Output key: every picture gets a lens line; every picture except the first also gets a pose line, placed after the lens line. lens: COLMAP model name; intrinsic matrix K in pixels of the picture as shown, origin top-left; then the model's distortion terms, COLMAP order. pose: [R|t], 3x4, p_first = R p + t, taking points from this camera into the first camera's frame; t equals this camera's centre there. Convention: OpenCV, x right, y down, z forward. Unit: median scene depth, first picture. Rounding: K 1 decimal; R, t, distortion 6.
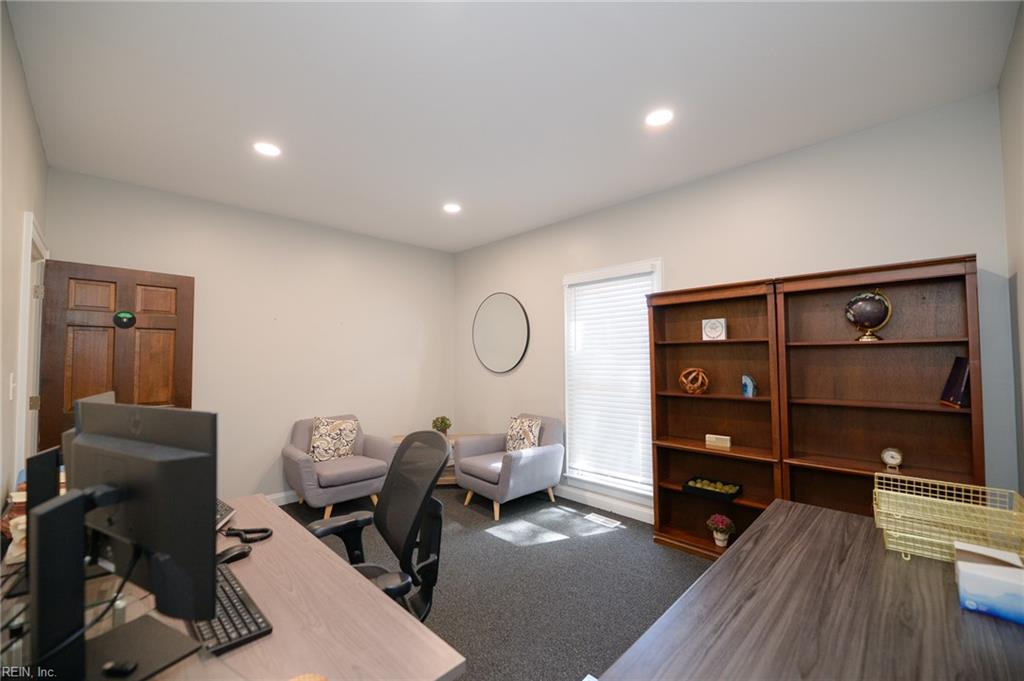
lens RADIAL K [[416.3, 0, 514.2], [0, 416.3, 343.7], [0, 0, 1]] dist [-0.007707, -0.000550]
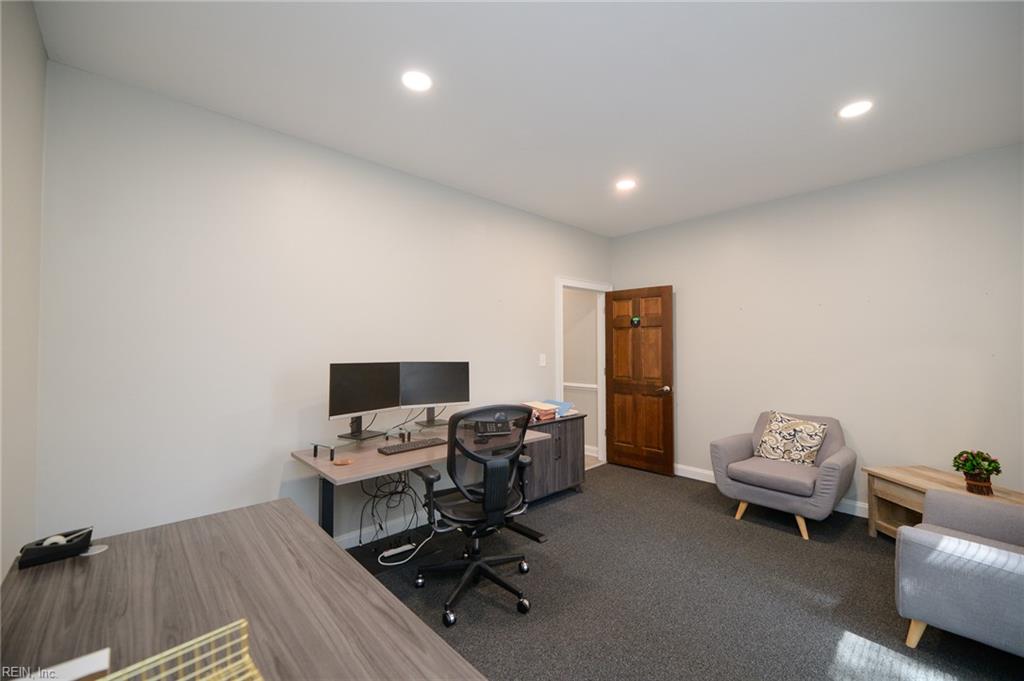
lens RADIAL K [[416.3, 0, 516.4], [0, 416.3, 340.8], [0, 0, 1]] dist [-0.007707, -0.000550]
pose [[-0.045243, -0.010229, -0.998924, 0.631031], [0.033572, 0.999367, -0.011754, 0.015633], [0.998412, -0.034068, -0.044871, 0.626666]]
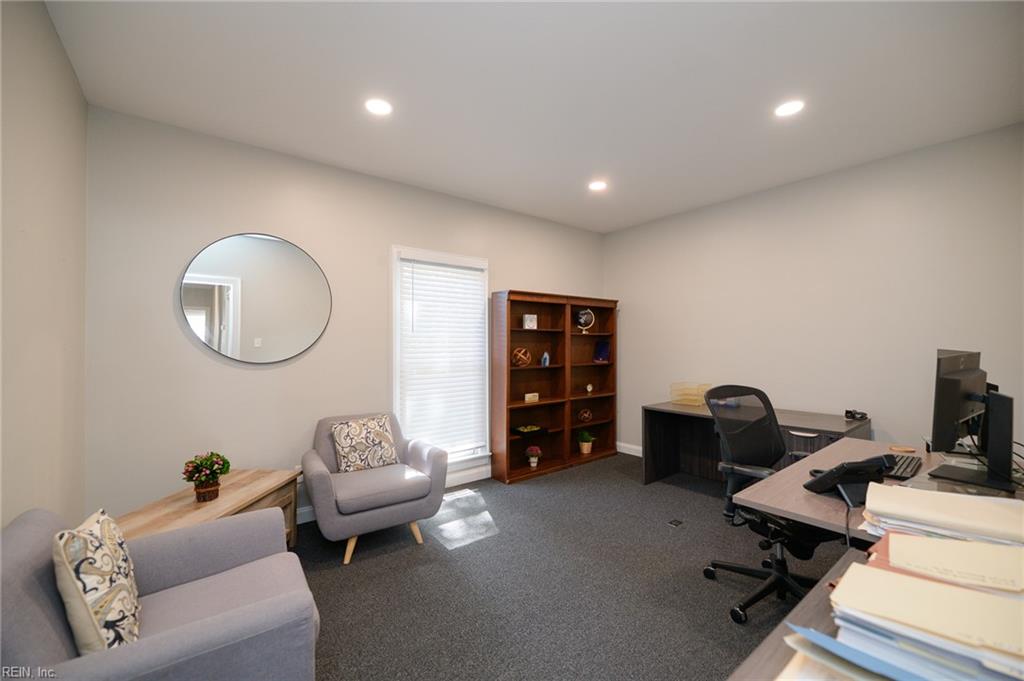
lens RADIAL K [[416.3, 0, 509.8], [0, 416.3, 342.3], [0, 0, 1]] dist [-0.007707, -0.000550]
pose [[0.108065, 0.008427, 0.994108, -0.980609], [-0.031326, 0.999496, -0.005067, 0.047347], [-0.993650, -0.030594, 0.108274, 0.907482]]
